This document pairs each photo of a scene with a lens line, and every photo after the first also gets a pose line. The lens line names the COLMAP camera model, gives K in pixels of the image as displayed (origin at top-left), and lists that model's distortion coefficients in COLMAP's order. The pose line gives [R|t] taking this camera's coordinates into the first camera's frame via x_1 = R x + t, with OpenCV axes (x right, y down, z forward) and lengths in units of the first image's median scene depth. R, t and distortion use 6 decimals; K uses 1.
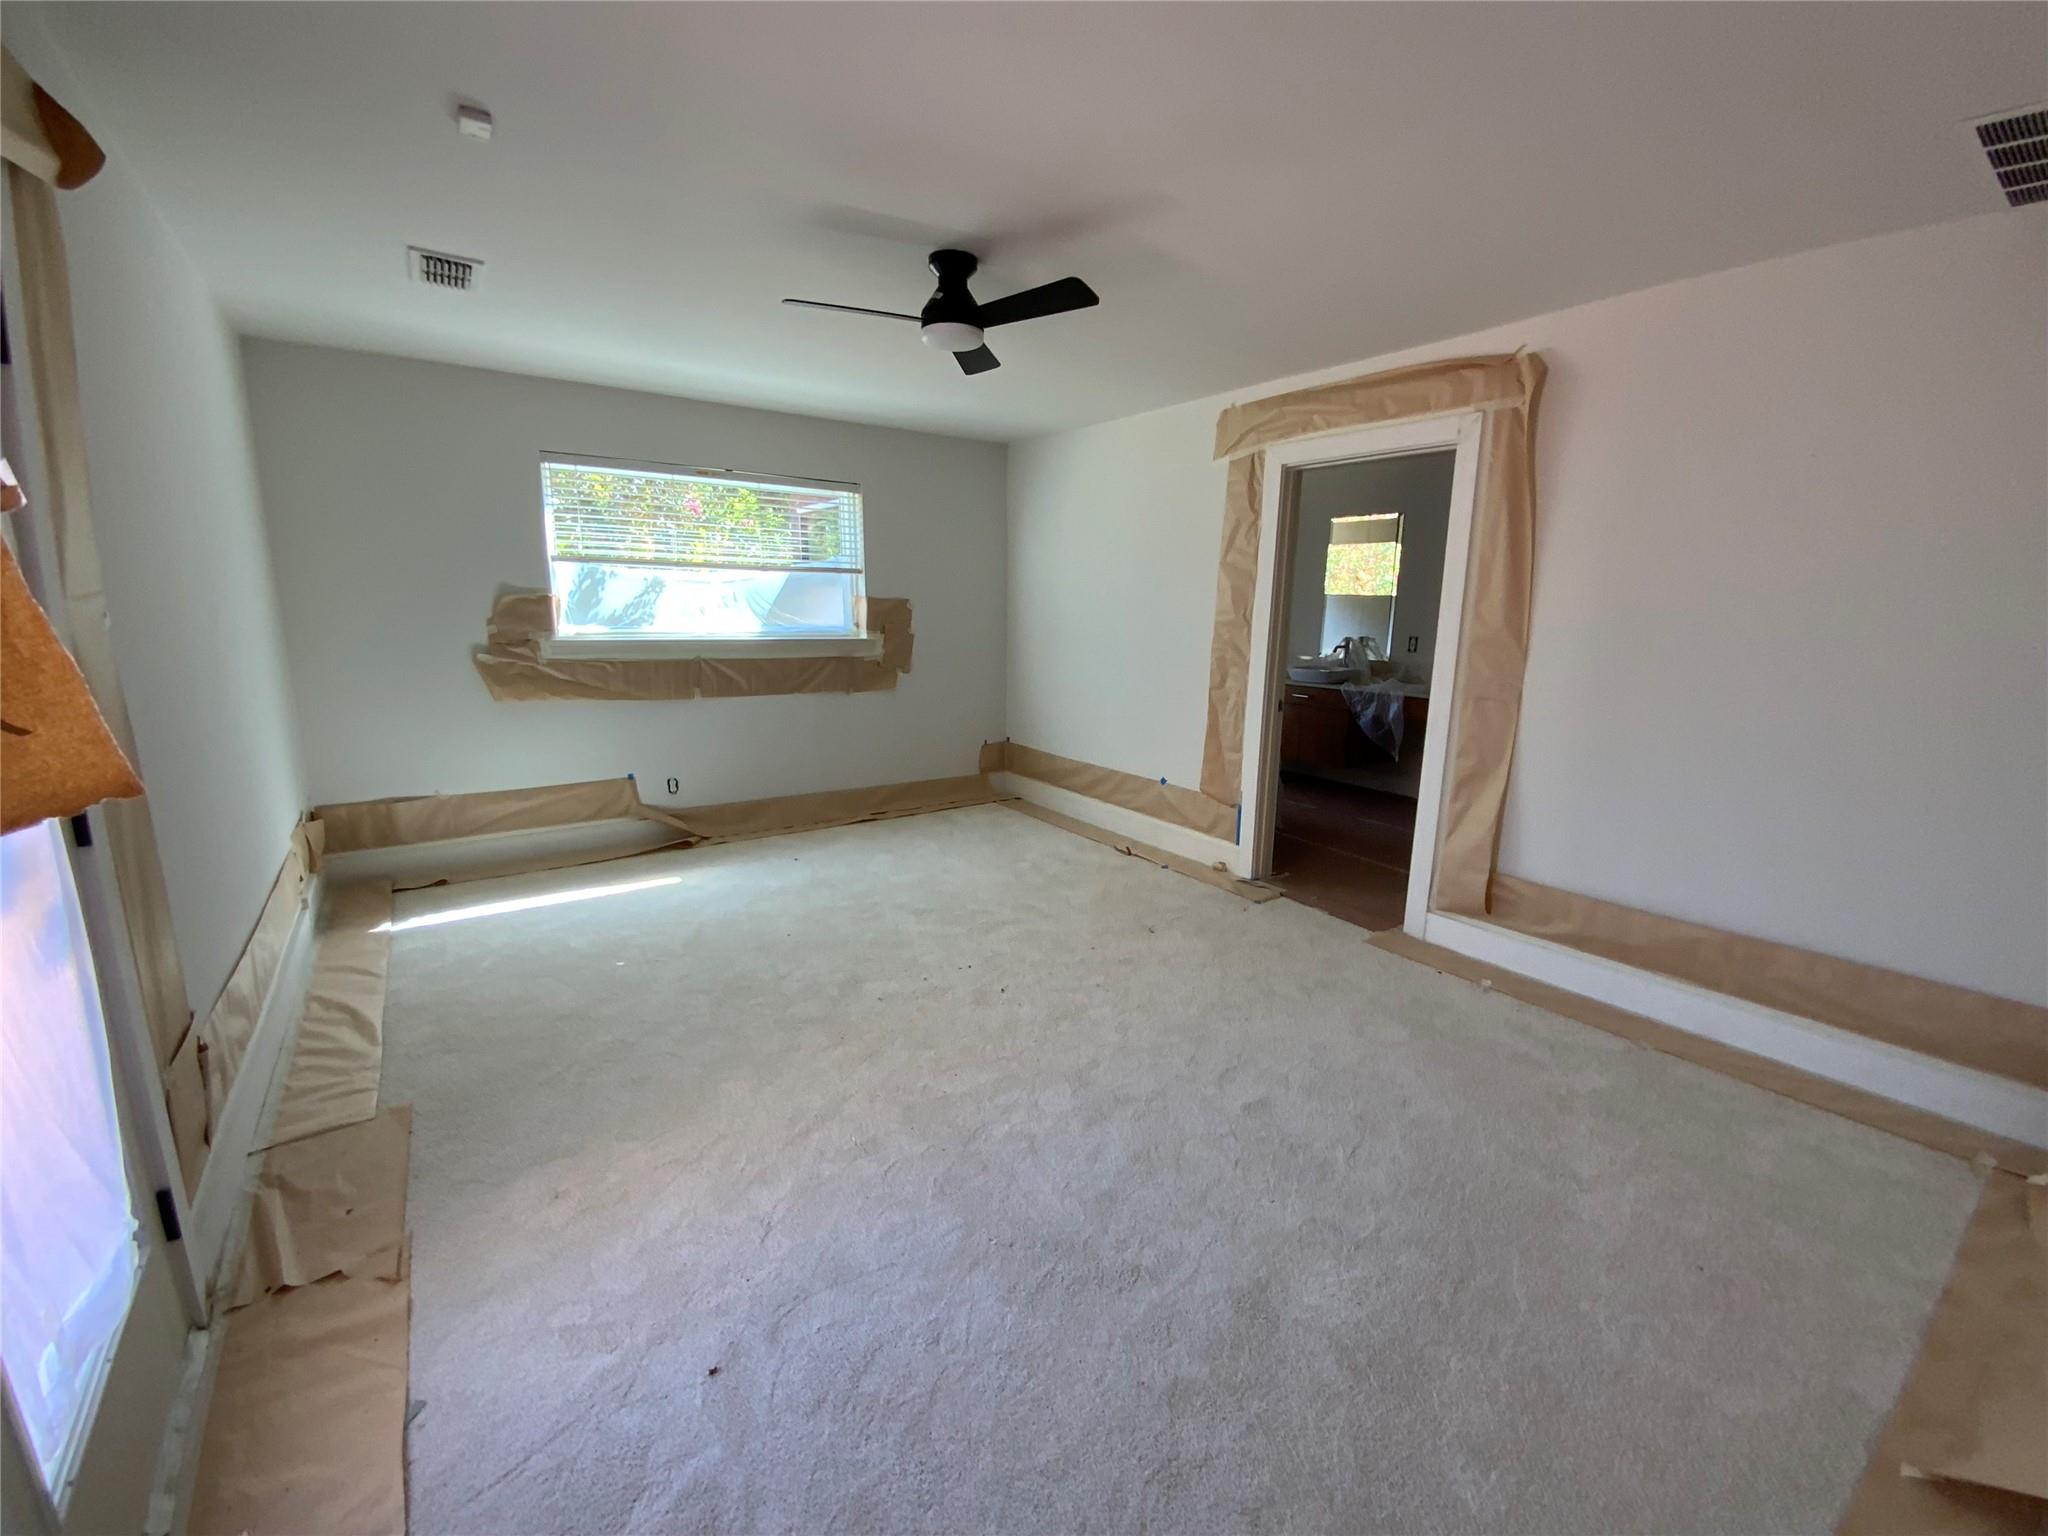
lens RADIAL K [[842.4, 0, 1027.9], [0, 842.4, 765.4], [0, 0, 1]] dist [0.036705, -0.024439]
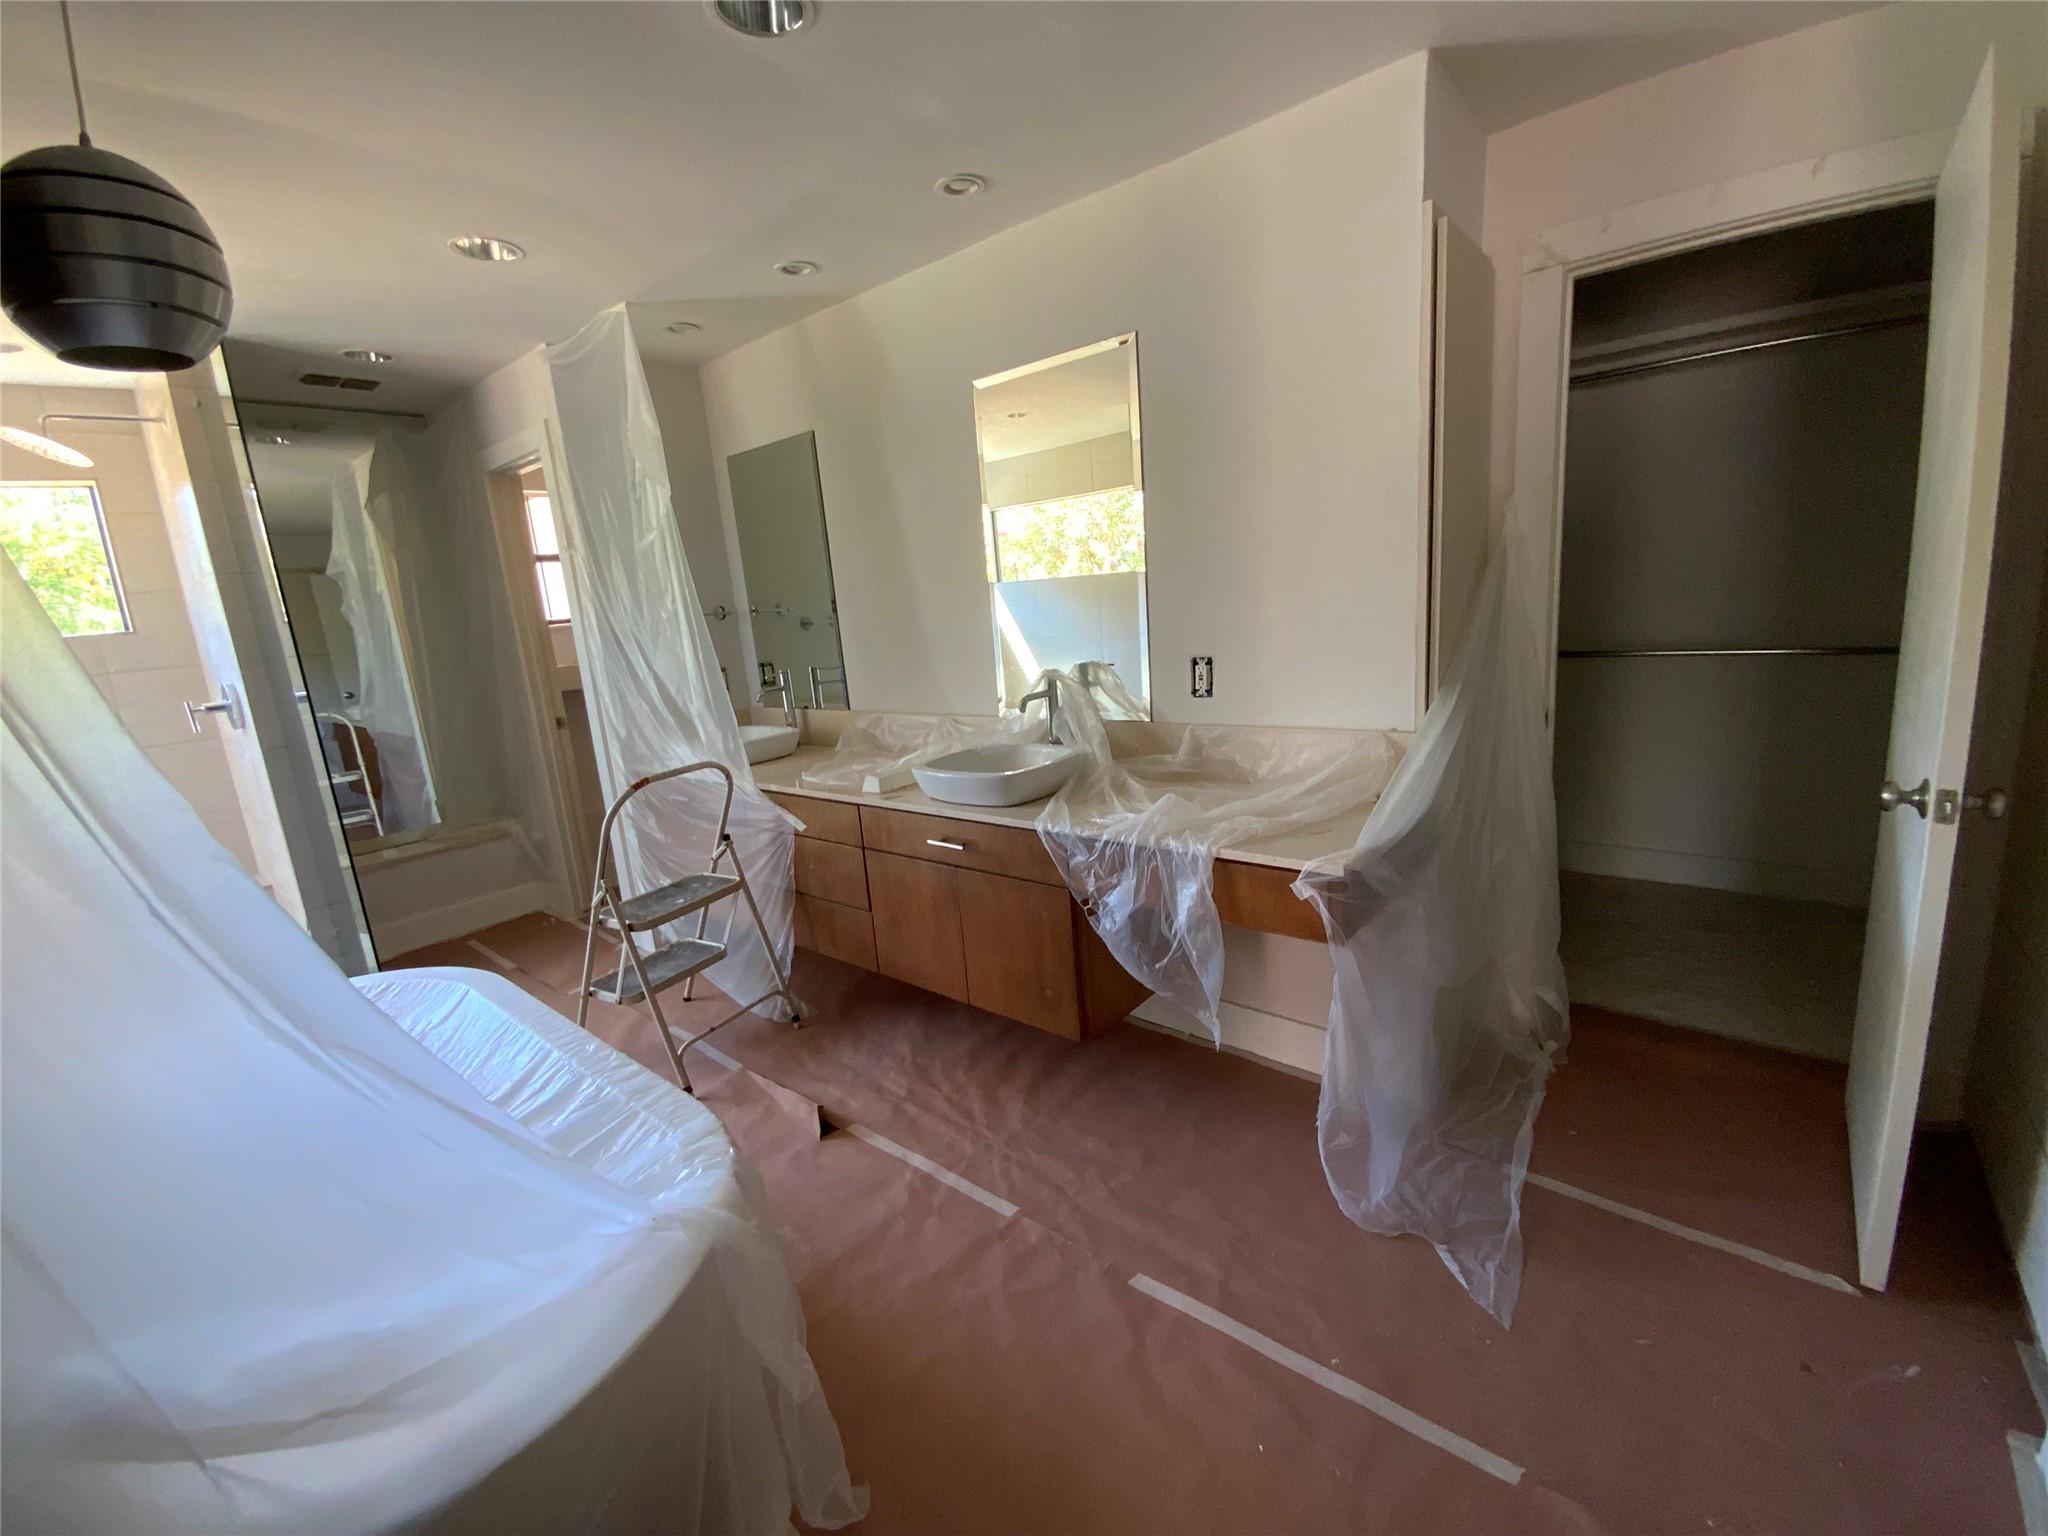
lens RADIAL K [[842.4, 0, 1027.9], [0, 842.4, 765.4], [0, 0, 1]] dist [0.036705, -0.024439]
pose [[0.960285, -0.138082, 0.242459, 0.279911], [0.139069, 0.990196, 0.013123, -0.119248], [-0.241894, 0.021117, 0.970073, 0.649890]]
